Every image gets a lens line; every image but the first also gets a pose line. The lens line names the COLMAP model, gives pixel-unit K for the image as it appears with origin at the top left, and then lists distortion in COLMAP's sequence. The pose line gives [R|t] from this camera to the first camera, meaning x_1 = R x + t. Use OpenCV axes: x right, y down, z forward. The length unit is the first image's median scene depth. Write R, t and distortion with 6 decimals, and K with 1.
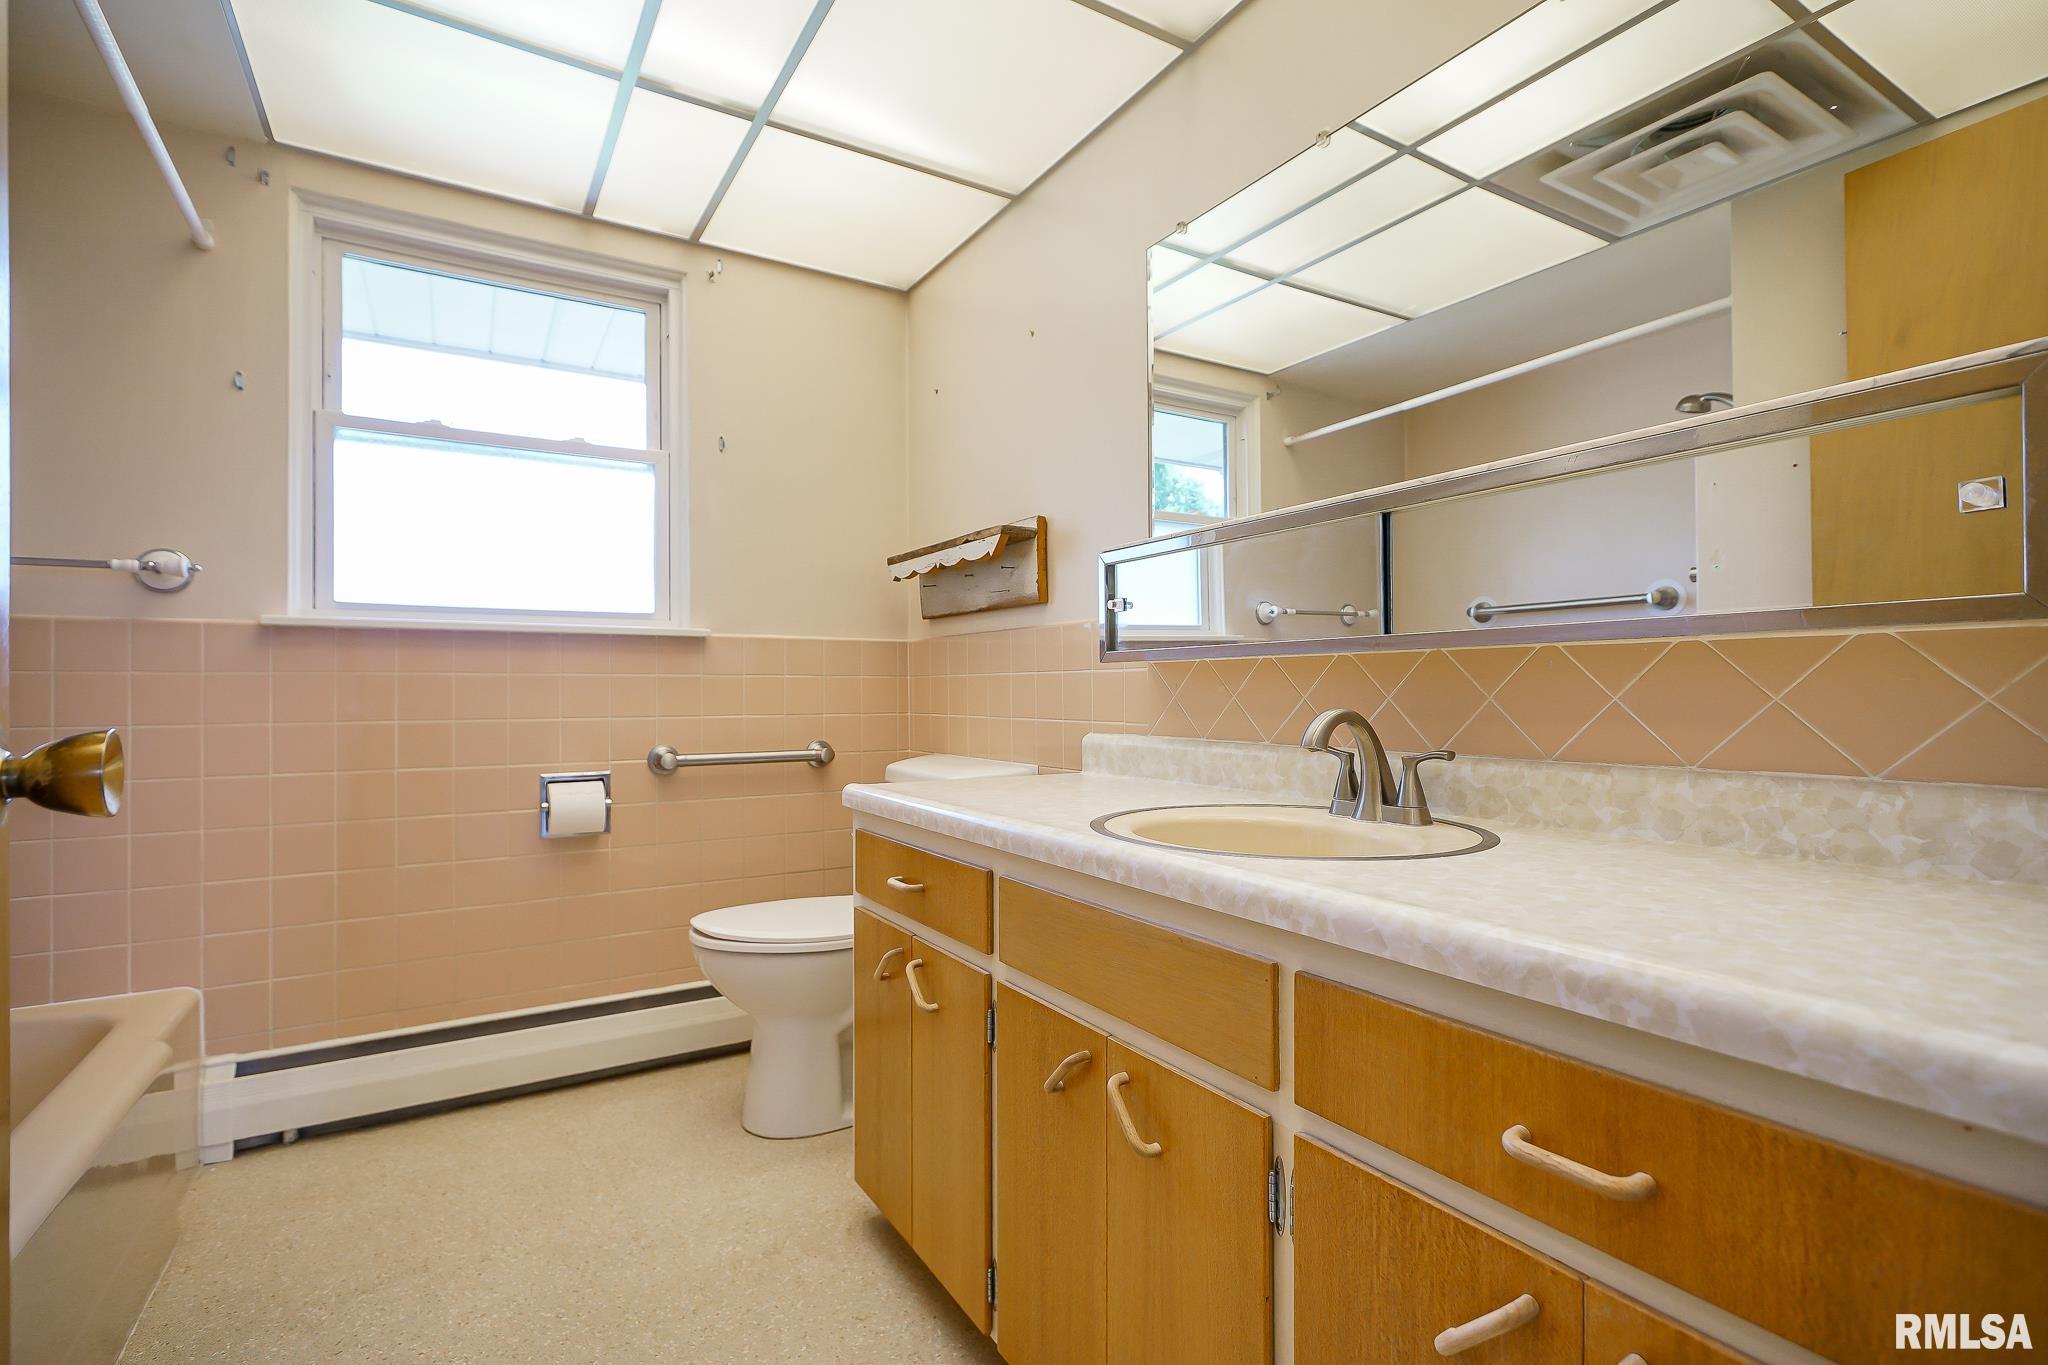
lens RADIAL K [[932.6, 0, 976.5], [0, 932.6, 693.6], [0, 0, 1]] dist [-0.001747, -0.000075]
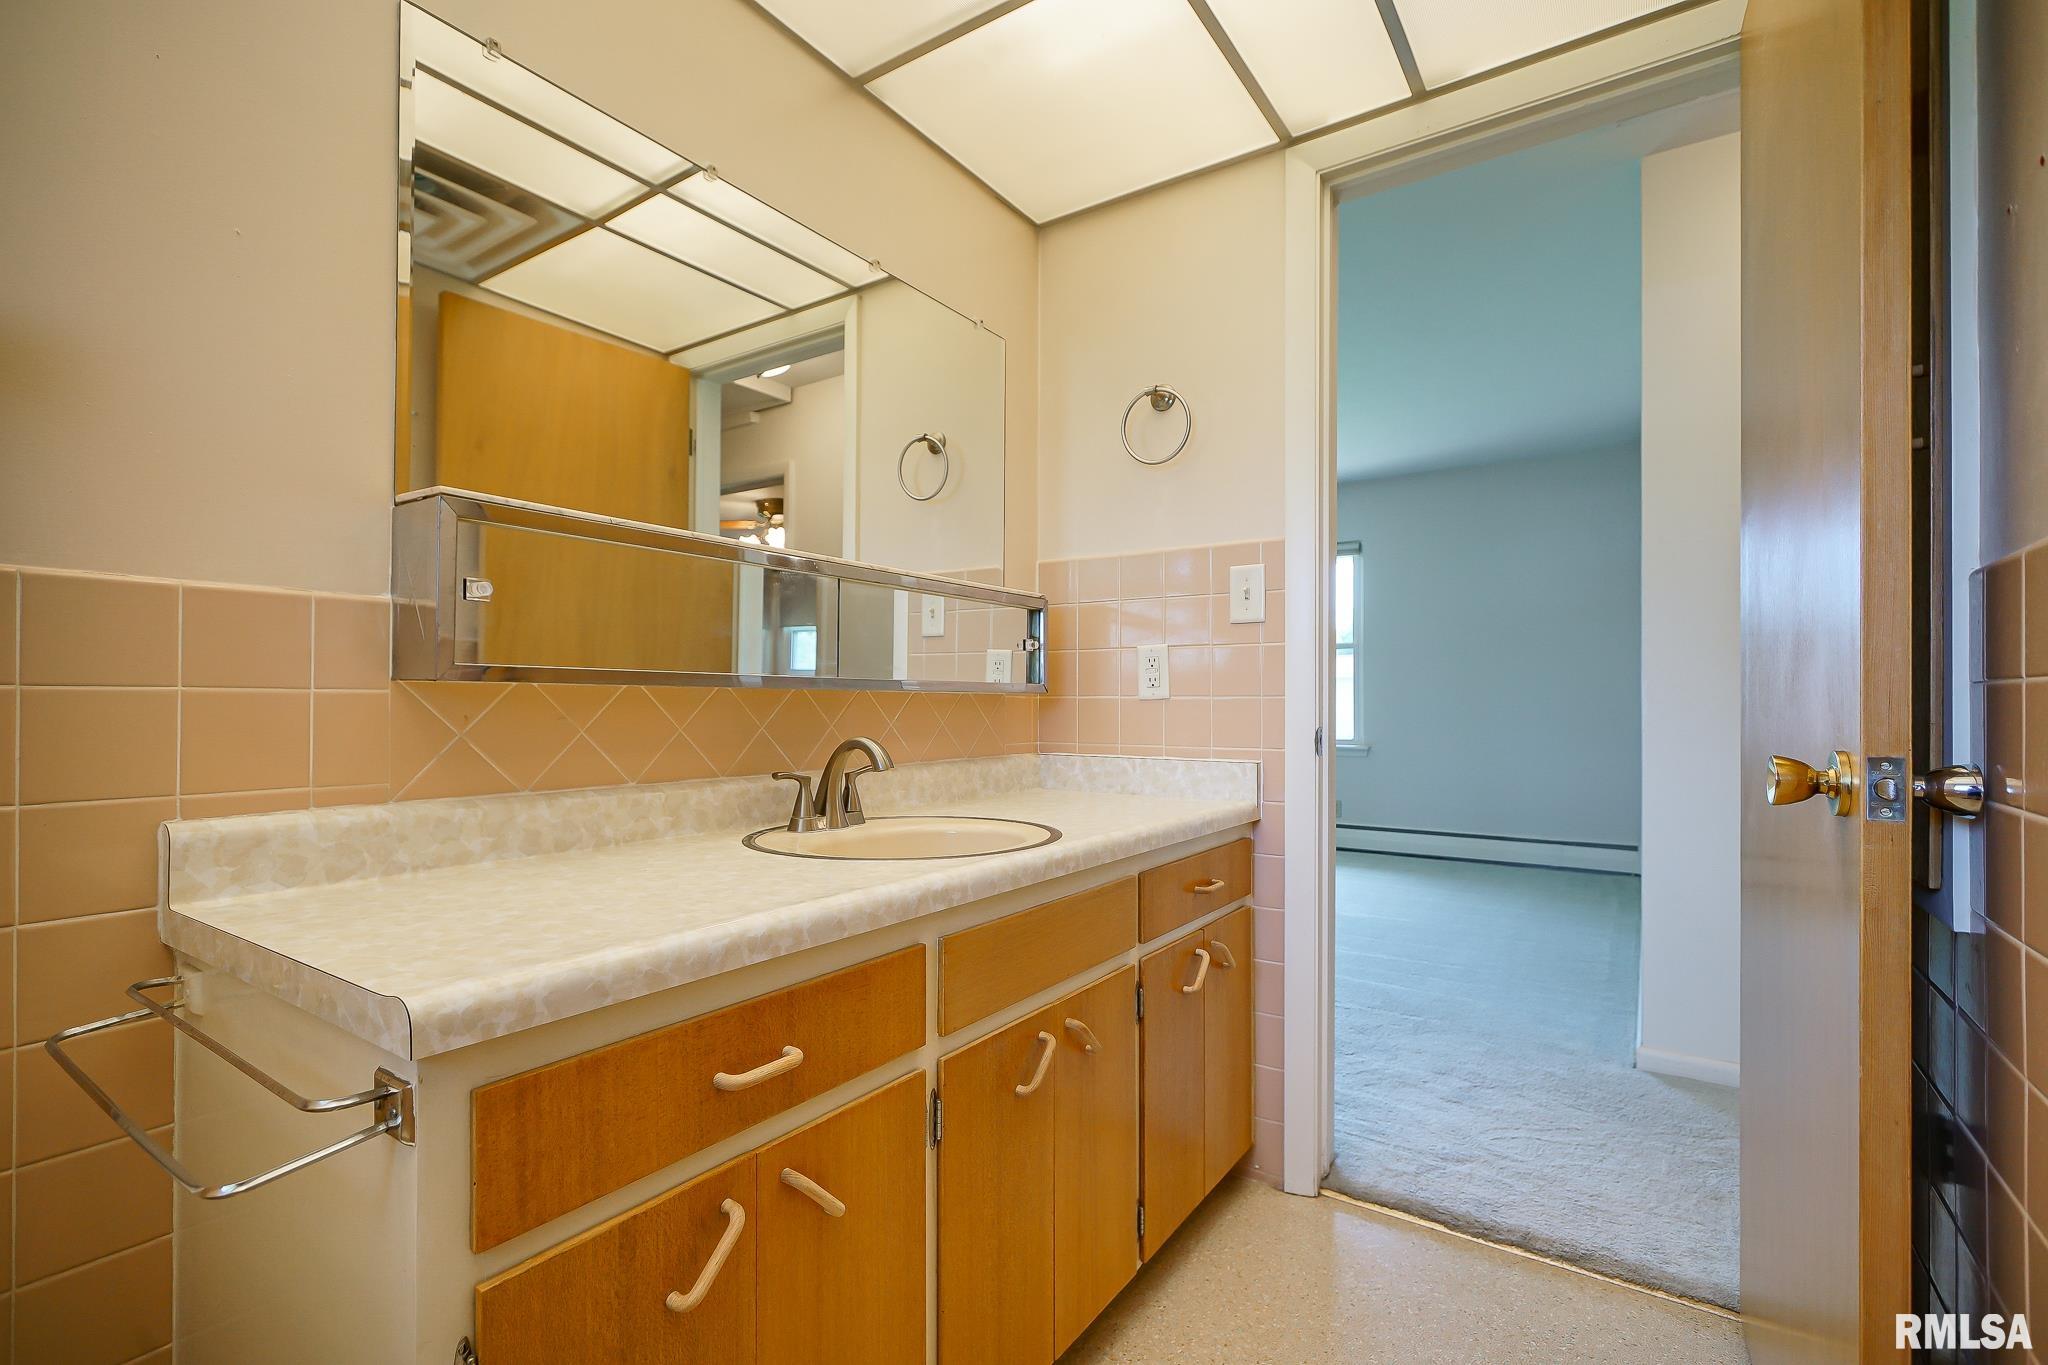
lens RADIAL K [[932.6, 0, 976.5], [0, 932.6, 693.6], [0, 0, 1]] dist [-0.001747, -0.000075]
pose [[-0.405177, 0.035771, 0.913538, -0.571648], [0.021609, 0.999330, -0.029546, 0.002605], [-0.913983, 0.007769, -0.405678, 1.017333]]
